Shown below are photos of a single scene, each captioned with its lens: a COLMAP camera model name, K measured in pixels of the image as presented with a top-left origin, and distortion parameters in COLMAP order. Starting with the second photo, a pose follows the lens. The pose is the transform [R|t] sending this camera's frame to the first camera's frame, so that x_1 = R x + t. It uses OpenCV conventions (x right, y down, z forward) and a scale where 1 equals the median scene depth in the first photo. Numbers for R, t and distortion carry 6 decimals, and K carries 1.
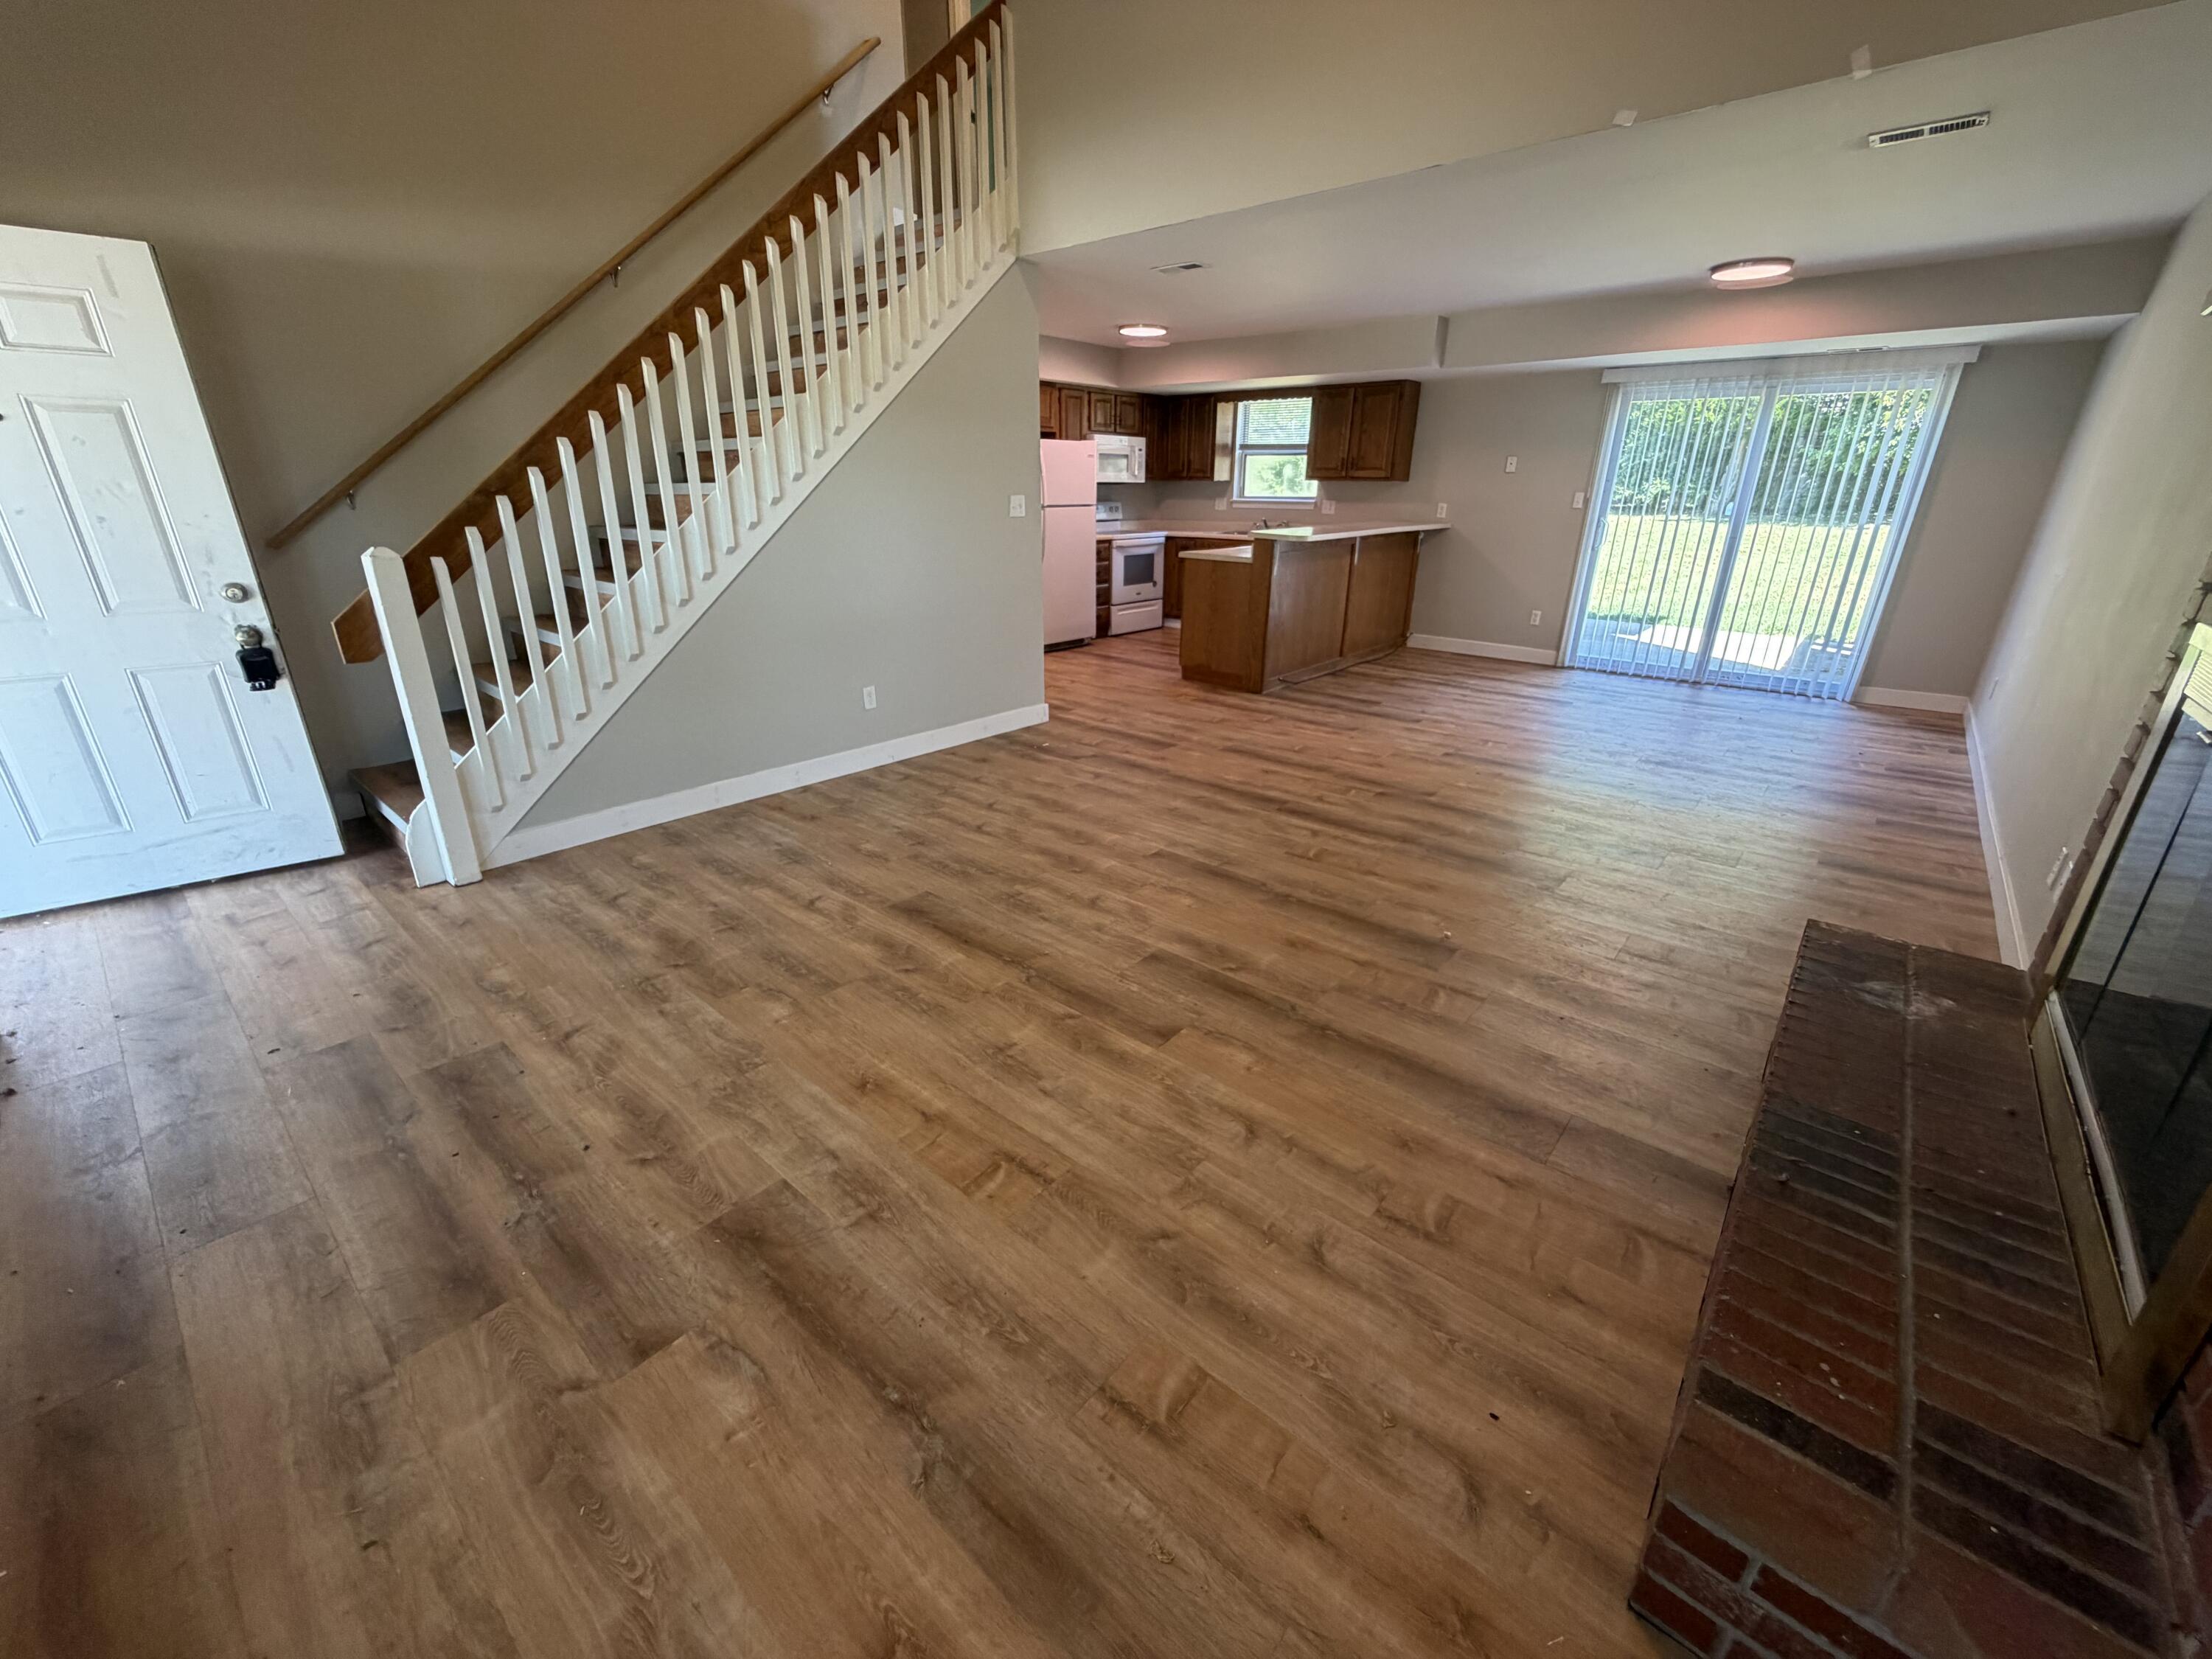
lens RADIAL K [[886.2, 0, 1100.8], [0, 886.2, 829.4], [0, 0, 1]] dist [0.000903, 0.000367]
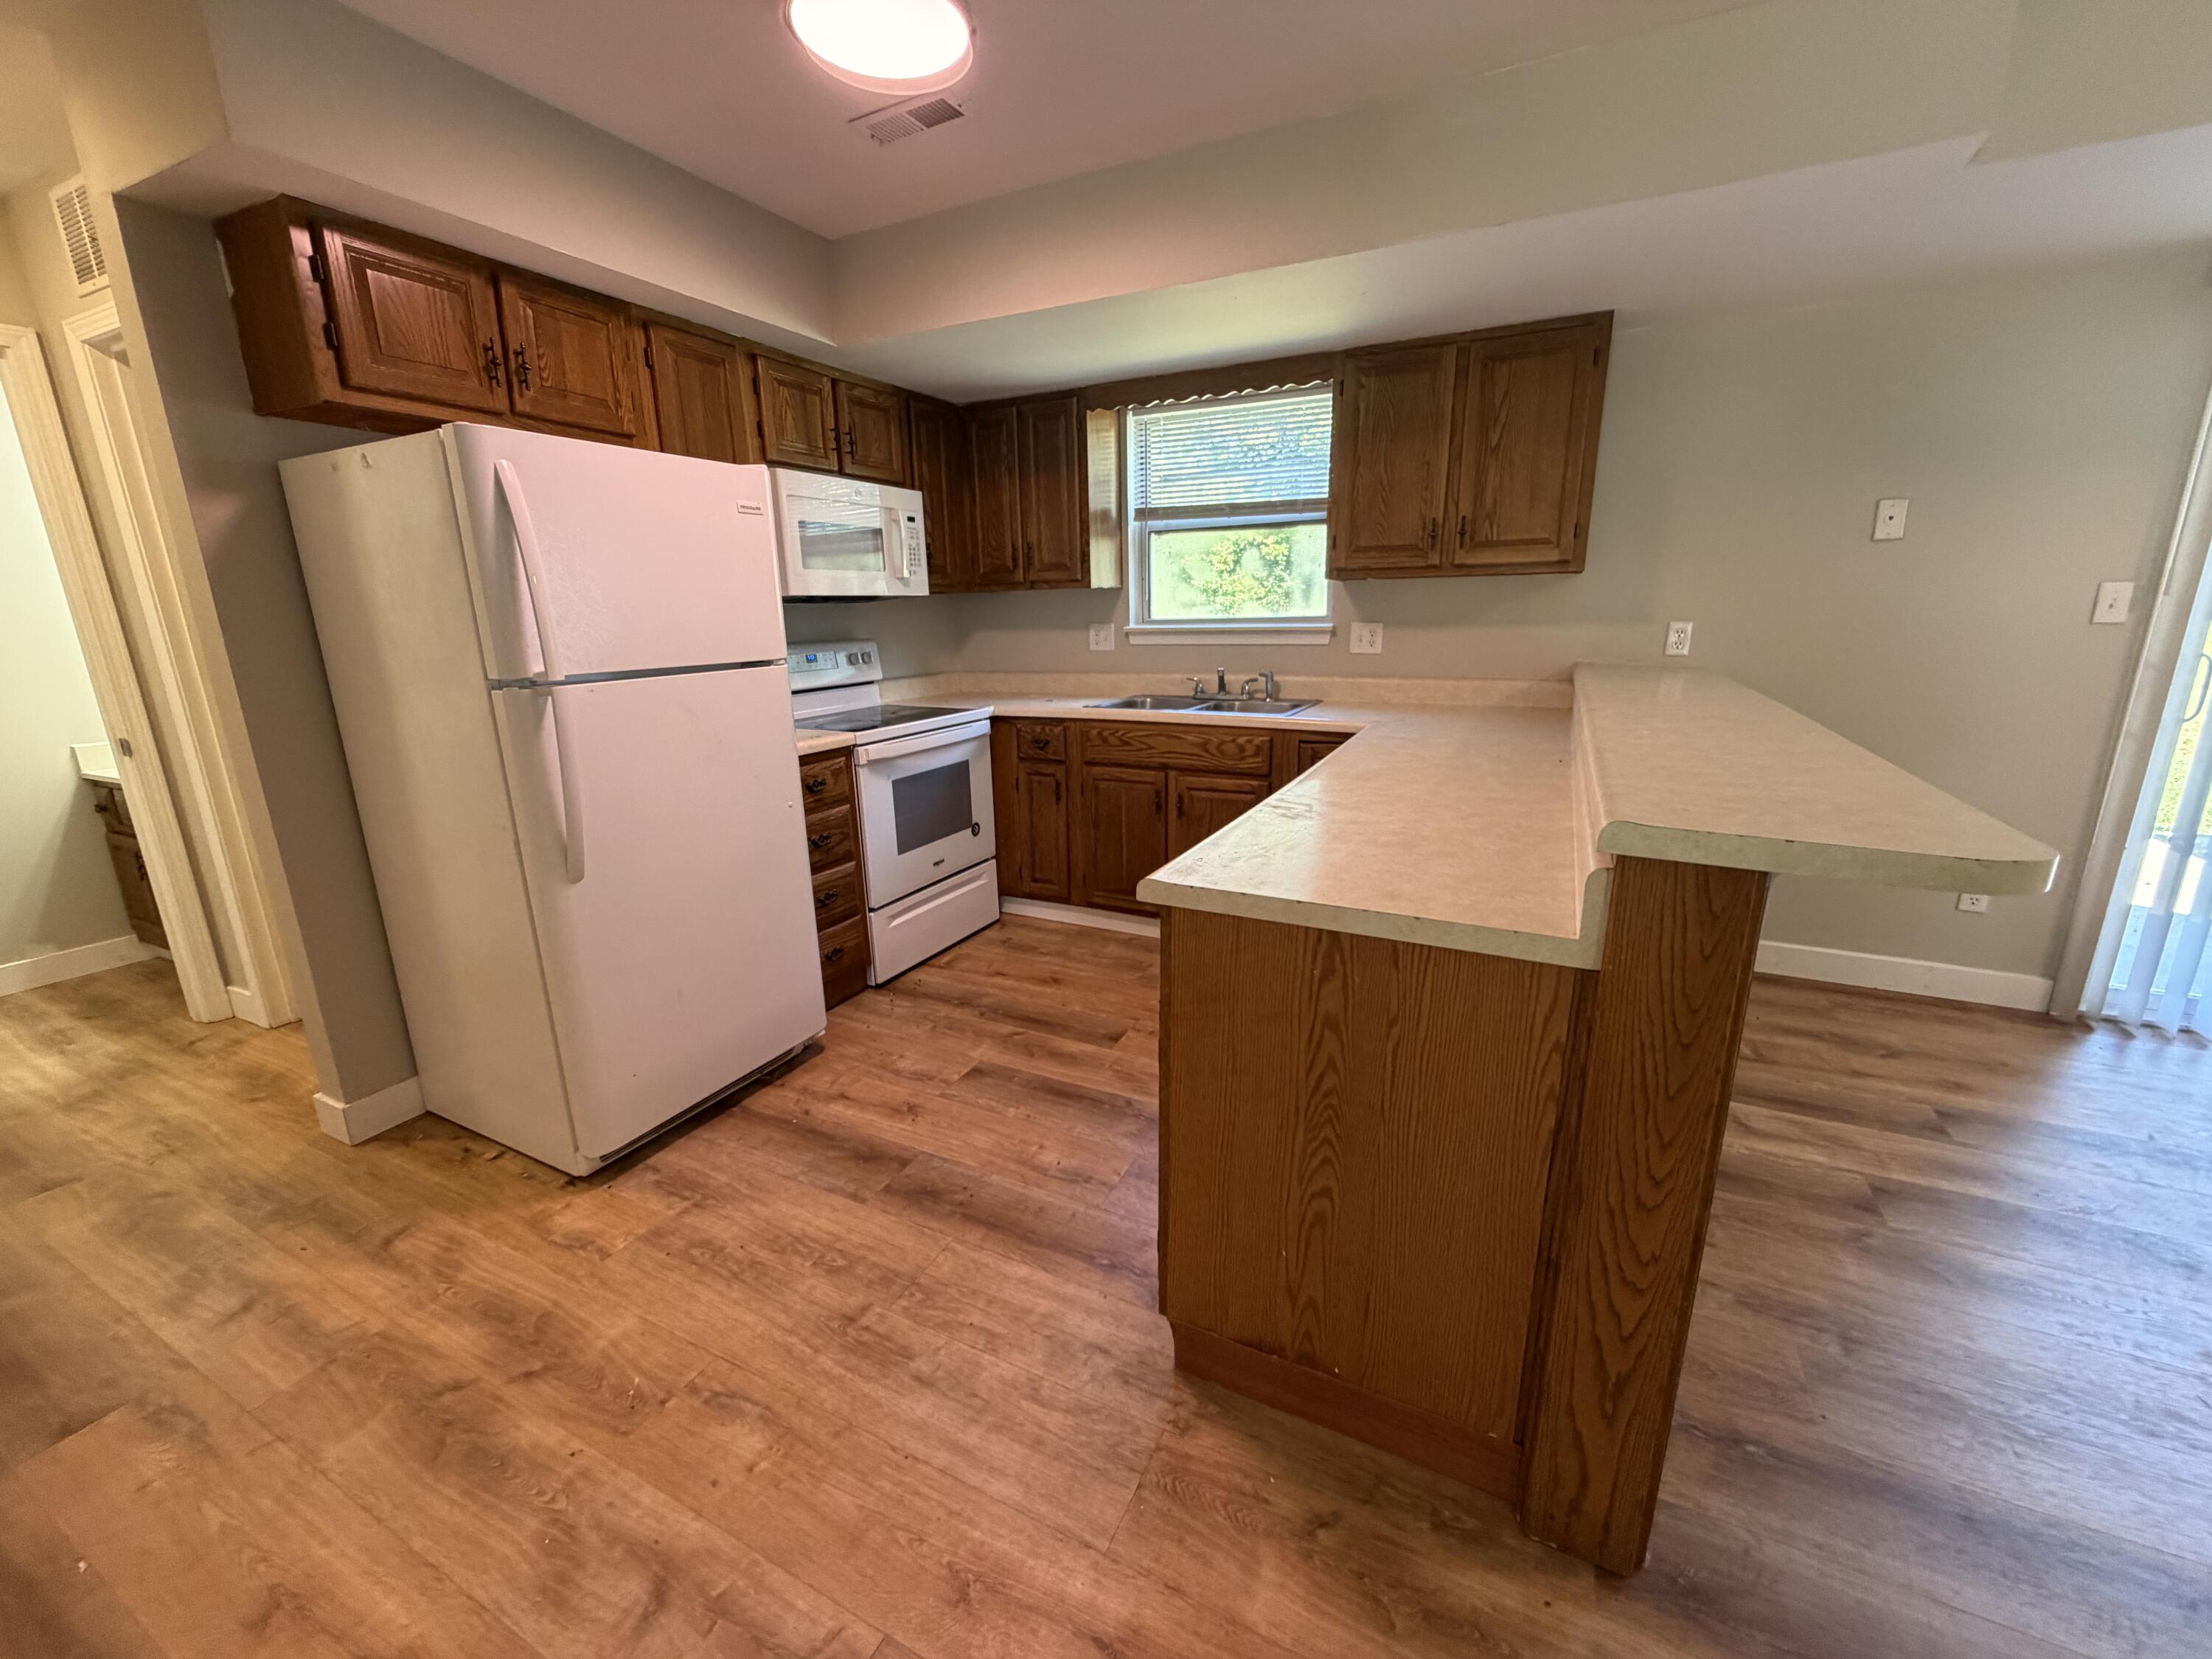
lens RADIAL K [[884.5, 0, 1101.0], [0, 884.5, 829.0], [0, 0, 1]] dist [-0.000201, -0.000362]
pose [[0.970060, -0.086105, 0.227089, 0.061232], [0.114079, 0.987017, -0.113067, -0.568150], [-0.214405, 0.135588, 0.967288, 1.490394]]
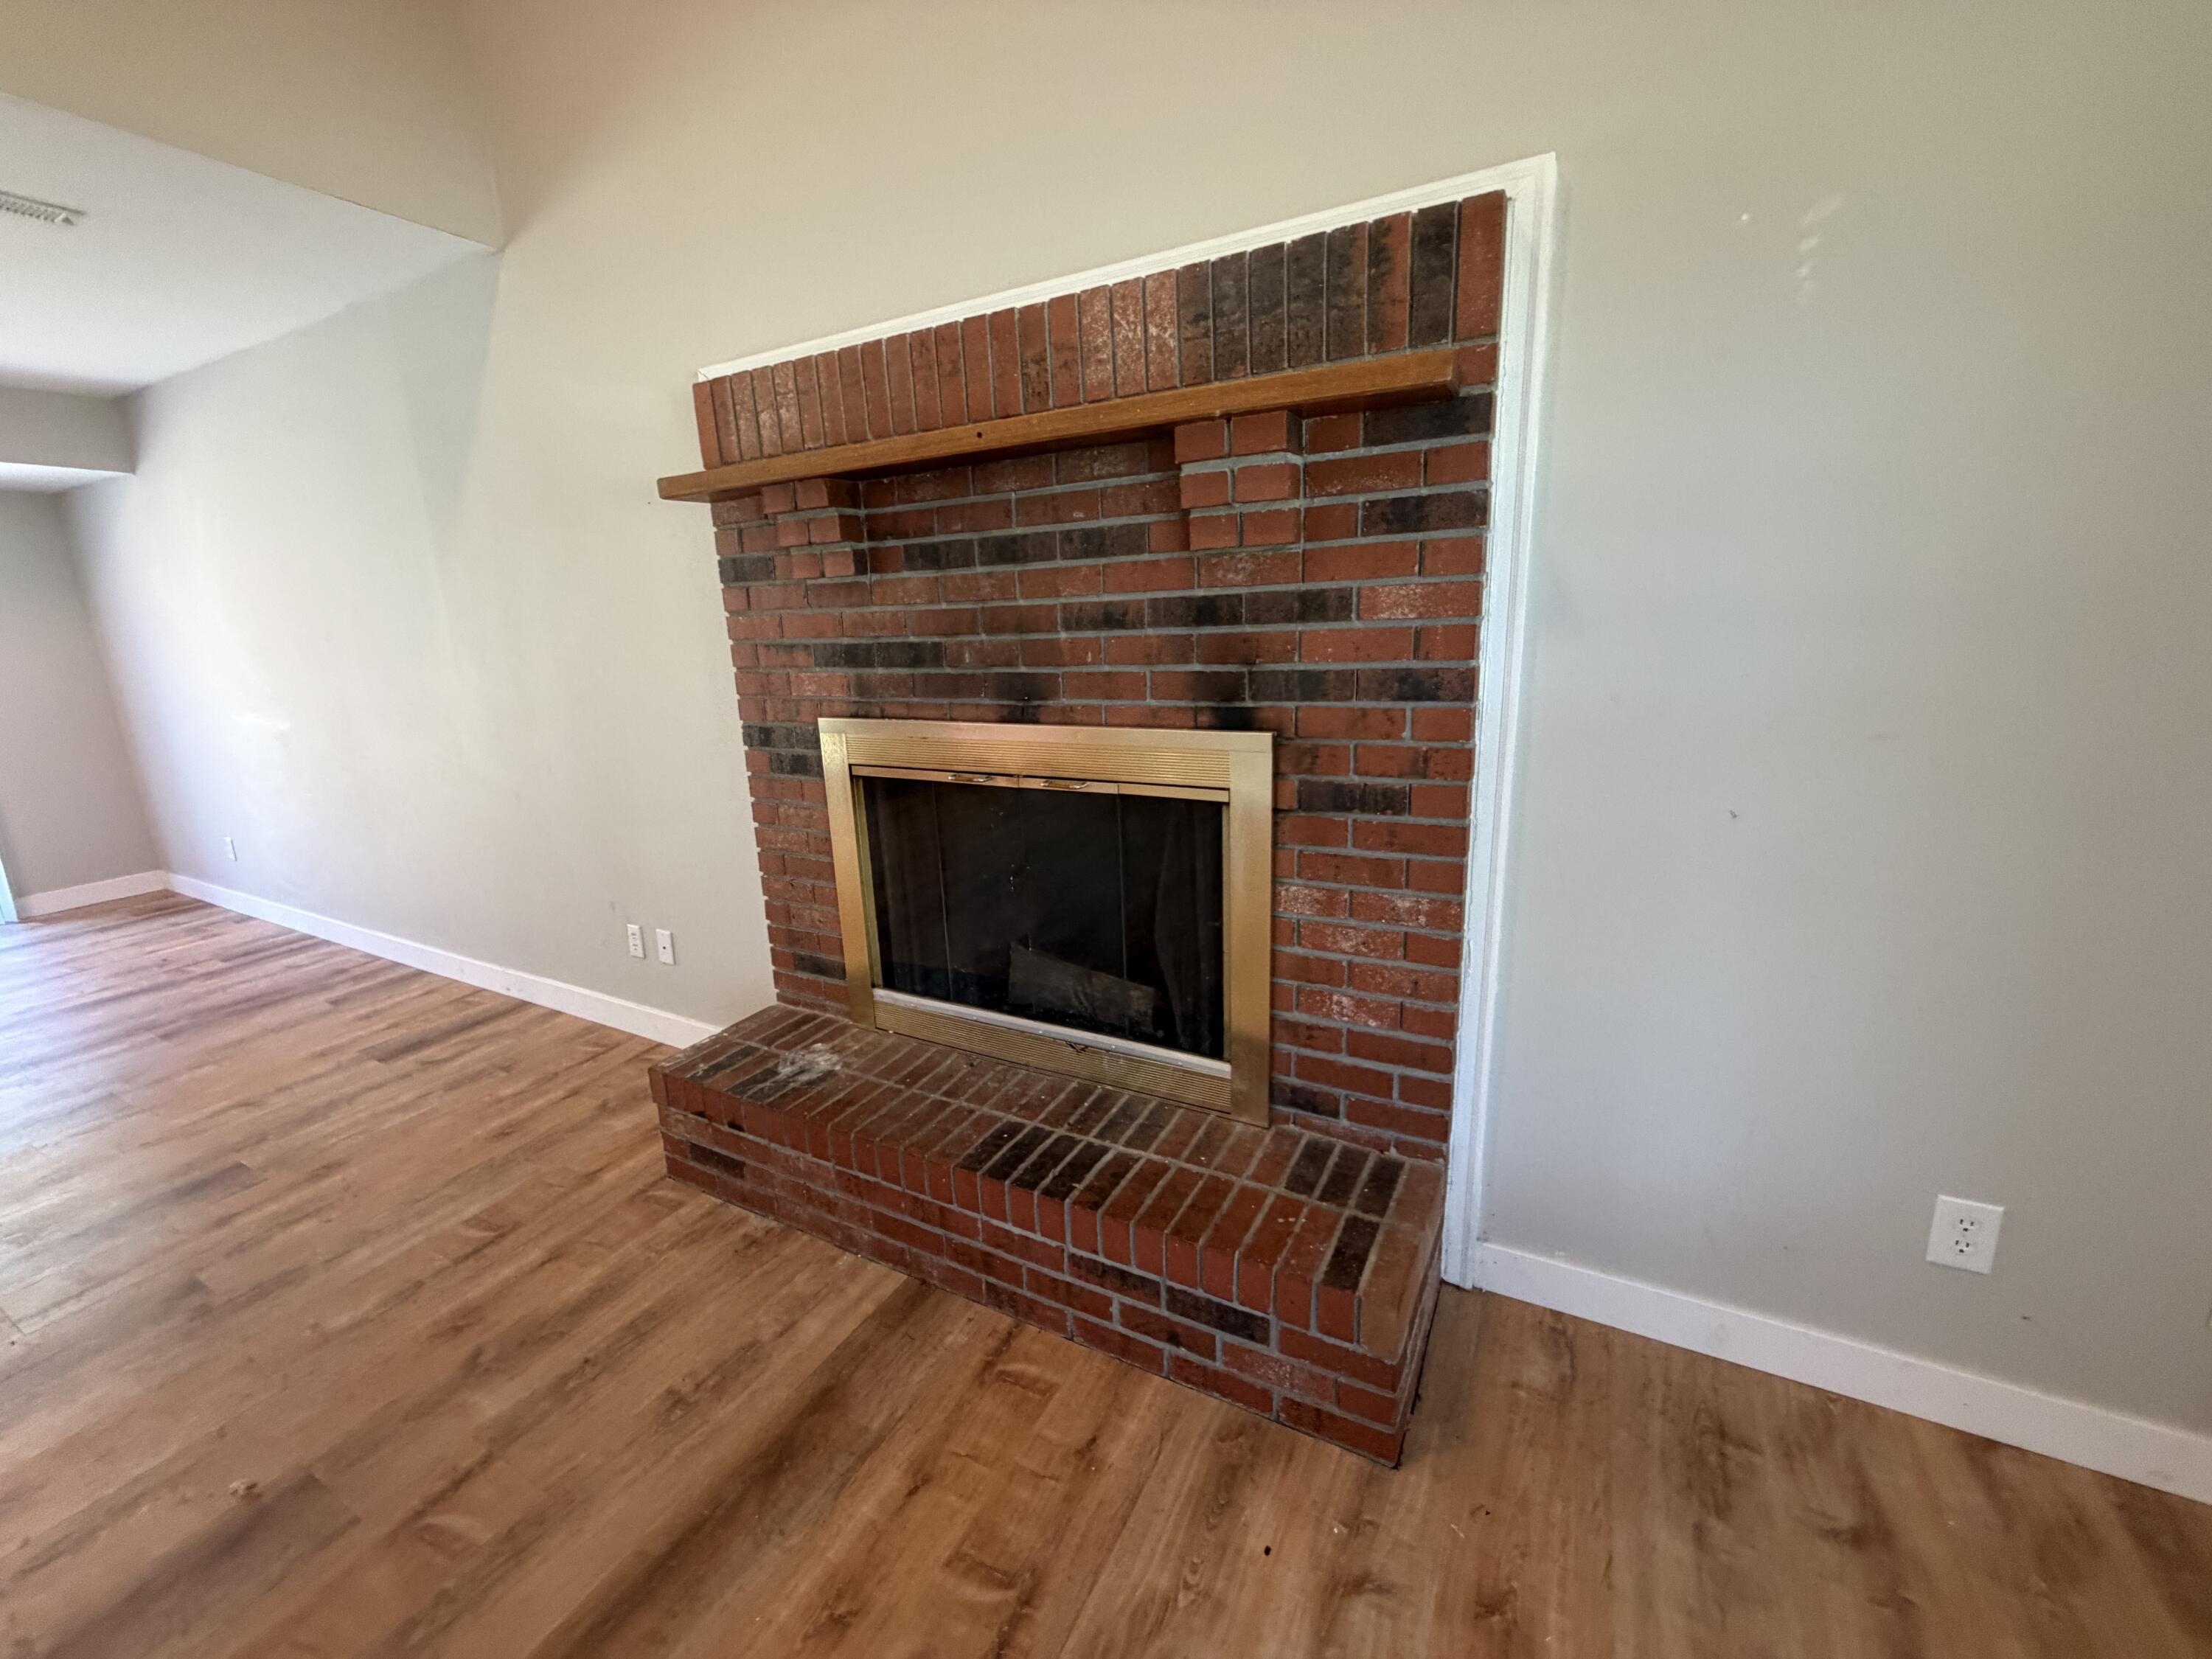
lens RADIAL K [[886.2, 0, 1100.8], [0, 886.2, 829.4], [0, 0, 1]] dist [0.000903, 0.000367]
pose [[-0.217352, -0.228991, 0.948853, -0.099496], [0.381618, 0.874784, 0.298532, -0.151307], [-0.898402, 0.426986, -0.102749, 0.380995]]
